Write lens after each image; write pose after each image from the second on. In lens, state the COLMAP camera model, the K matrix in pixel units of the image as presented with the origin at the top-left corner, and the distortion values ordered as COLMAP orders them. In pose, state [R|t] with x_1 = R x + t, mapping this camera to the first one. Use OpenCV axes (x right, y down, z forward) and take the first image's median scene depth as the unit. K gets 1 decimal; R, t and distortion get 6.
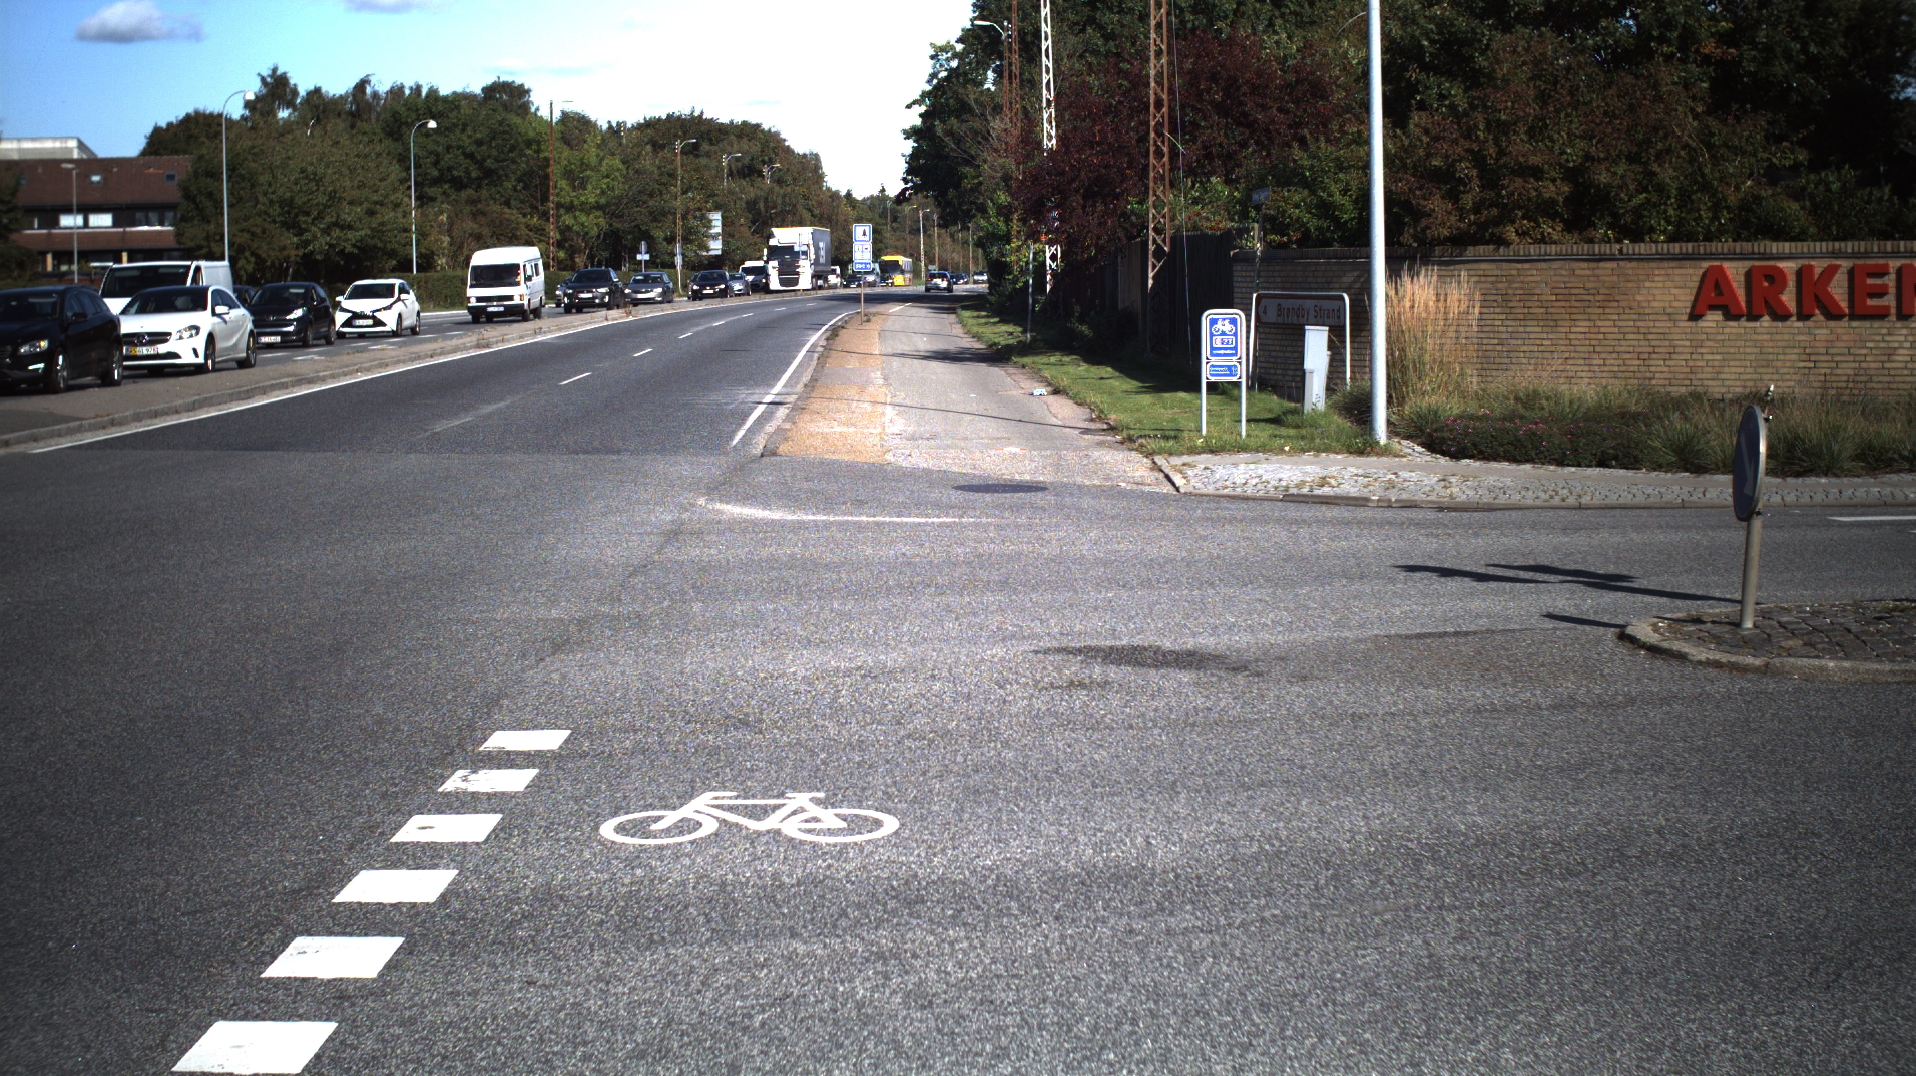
lens RADIAL K [[3673.3, 0, 958.0], [0, 3673.3, 538.0], [0, 0, 1]] dist [-0.262402, 0.294525]
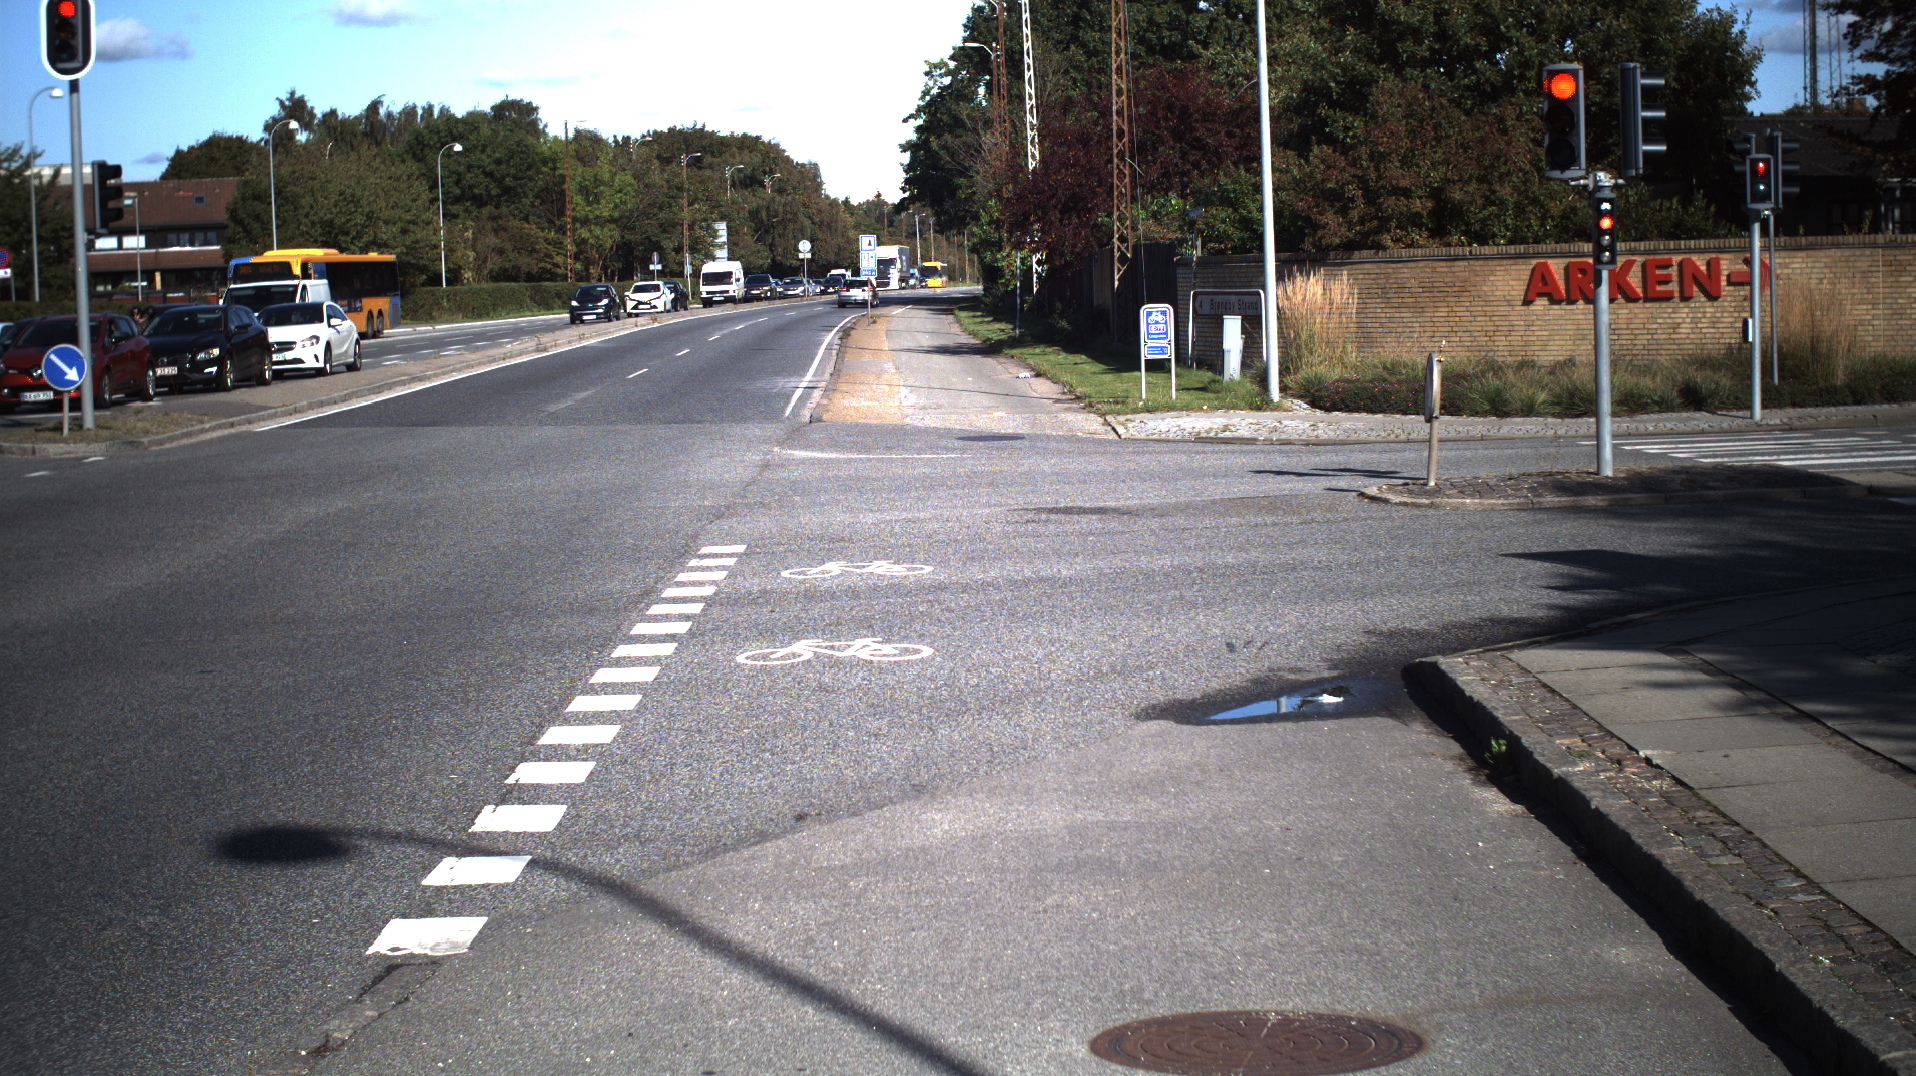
lens RADIAL K [[3673.3, 0, 958.0], [0, 3673.3, 538.0], [0, 0, 1]] dist [-0.262402, 0.294525]
pose [[0.999796, -0.020213, -0.000429, -0.000319], [0.020213, 0.999796, -0.000539, 0.011839], [0.000440, 0.000530, 1.000000, -0.180283]]
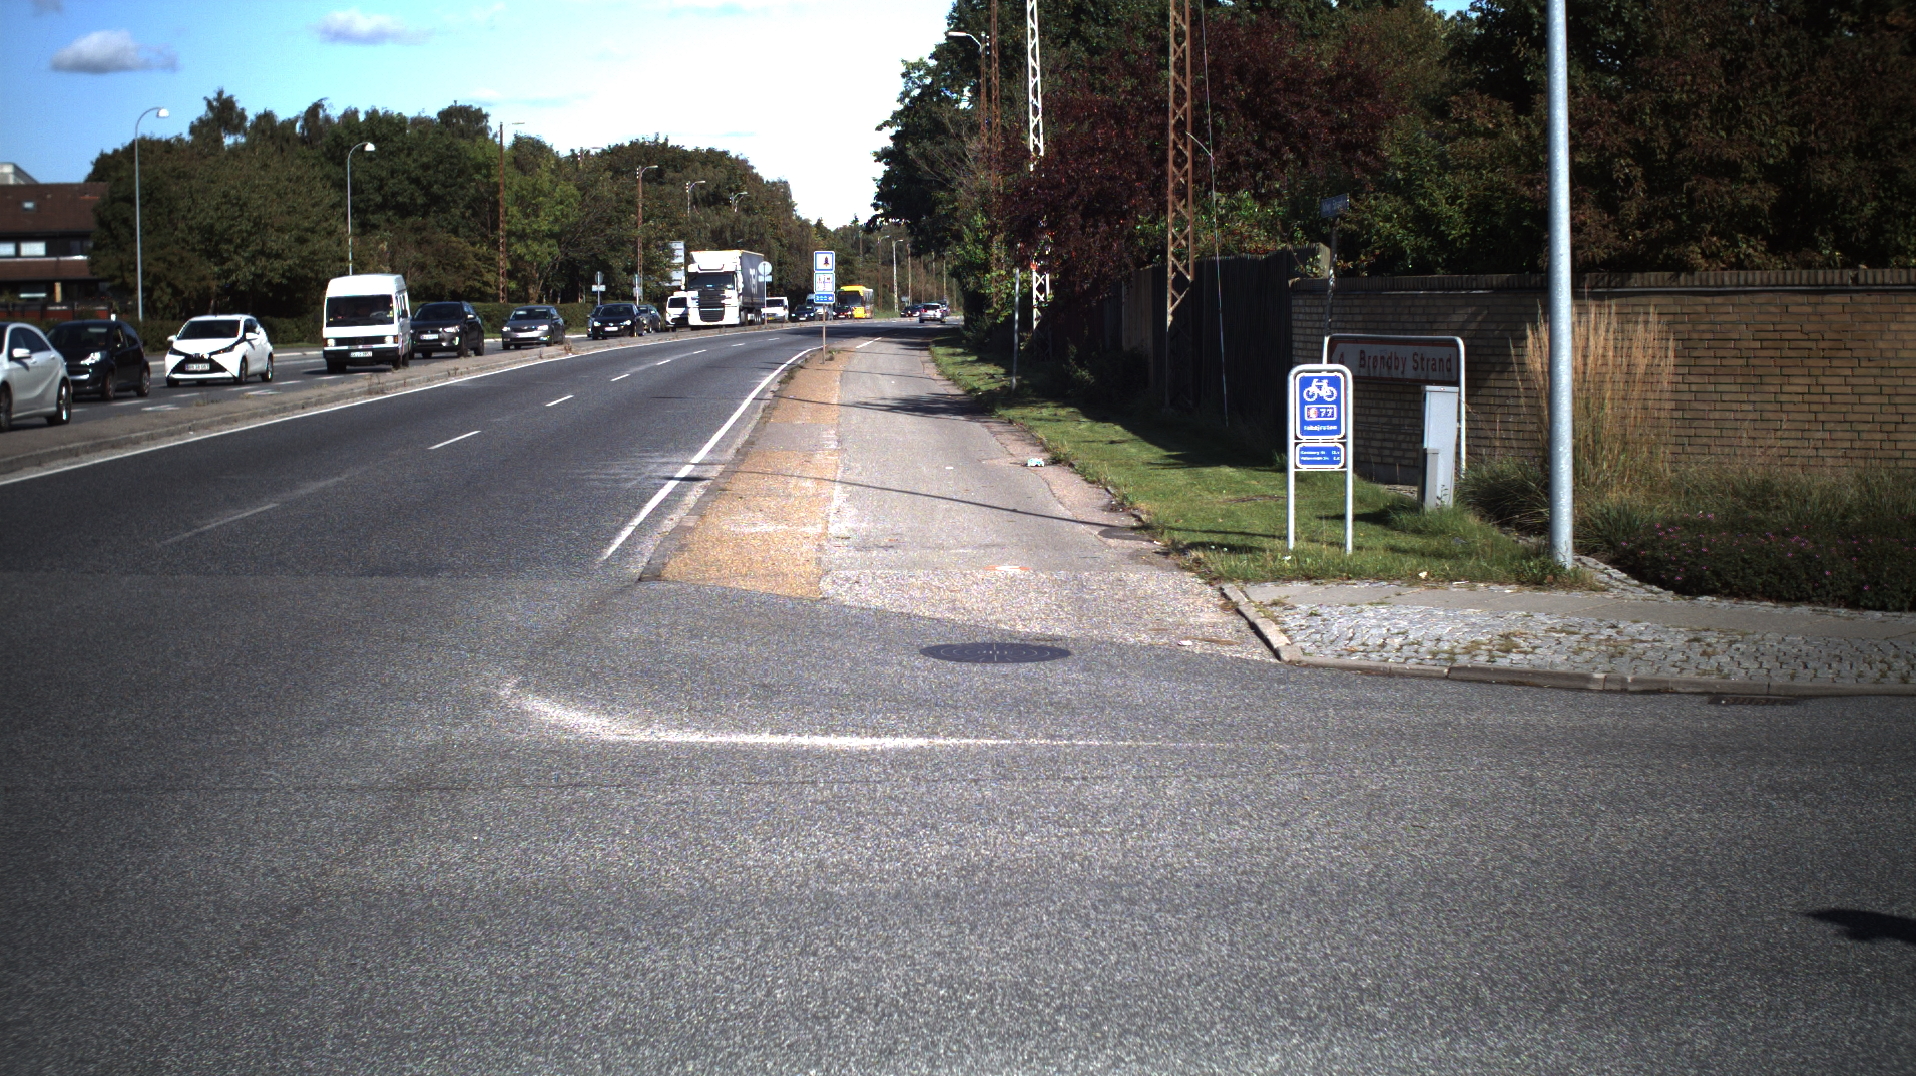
lens RADIAL K [[3673.3, 0, 958.0], [0, 3673.3, 538.0], [0, 0, 1]] dist [-0.262402, 0.294525]
pose [[0.999975, 0.000048, 0.007102, 0.000289], [0.000013, 0.999964, -0.008544, -0.013626], [-0.007102, 0.008544, 0.999938, 0.180064]]
